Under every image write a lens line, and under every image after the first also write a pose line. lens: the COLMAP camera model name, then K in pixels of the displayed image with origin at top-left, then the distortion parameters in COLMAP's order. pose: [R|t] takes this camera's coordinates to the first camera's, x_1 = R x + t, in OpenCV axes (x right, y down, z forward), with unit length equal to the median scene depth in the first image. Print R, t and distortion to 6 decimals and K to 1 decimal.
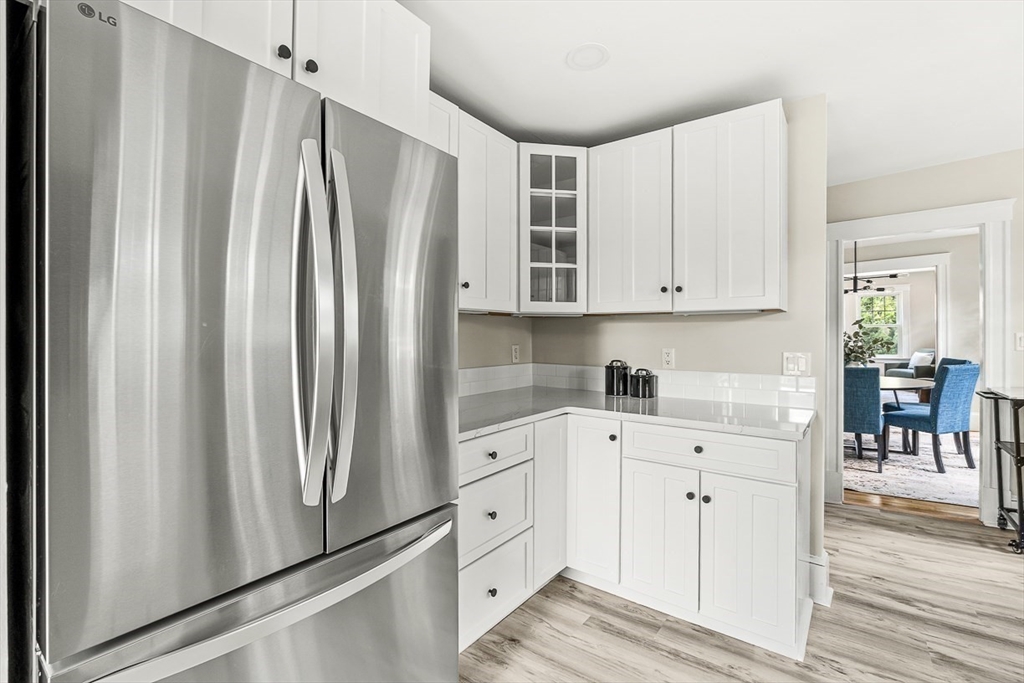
lens RADIAL K [[458.0, 0, 517.0], [0, 458.0, 335.0], [0, 0, 1]] dist [0.000428, -0.000754]
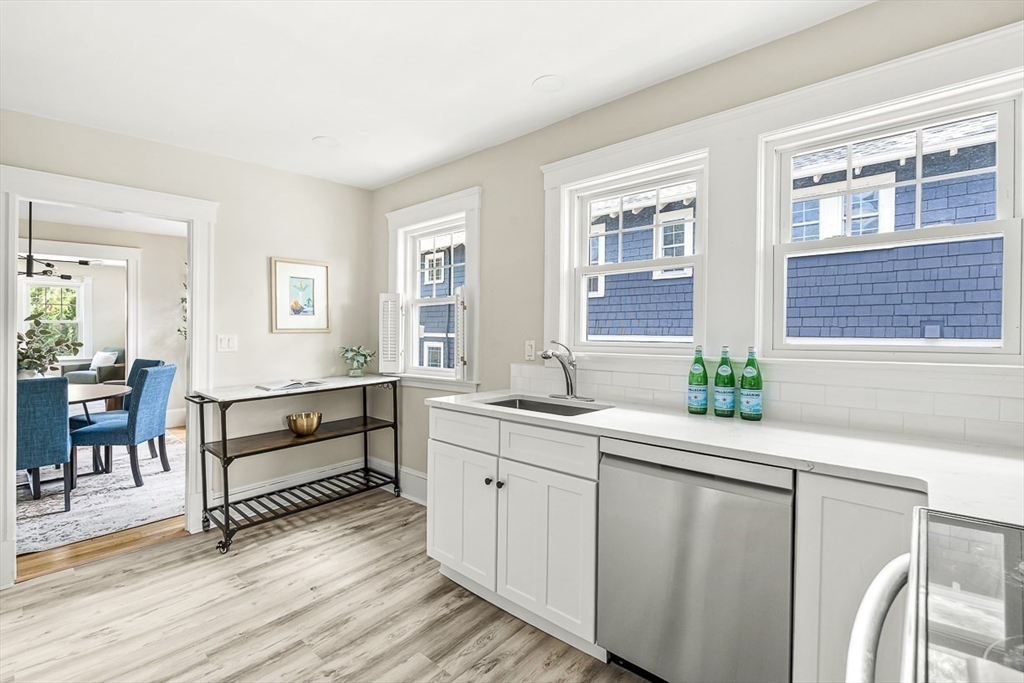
lens RADIAL K [[458.0, 0, 508.7], [0, 458.0, 340.8], [0, 0, 1]] dist [0.000428, -0.000754]
pose [[0.111006, -0.006781, 0.993797, 0.142030], [-0.012281, 0.999891, 0.008194, -0.007918], [-0.993744, -0.013114, 0.110910, 0.237841]]
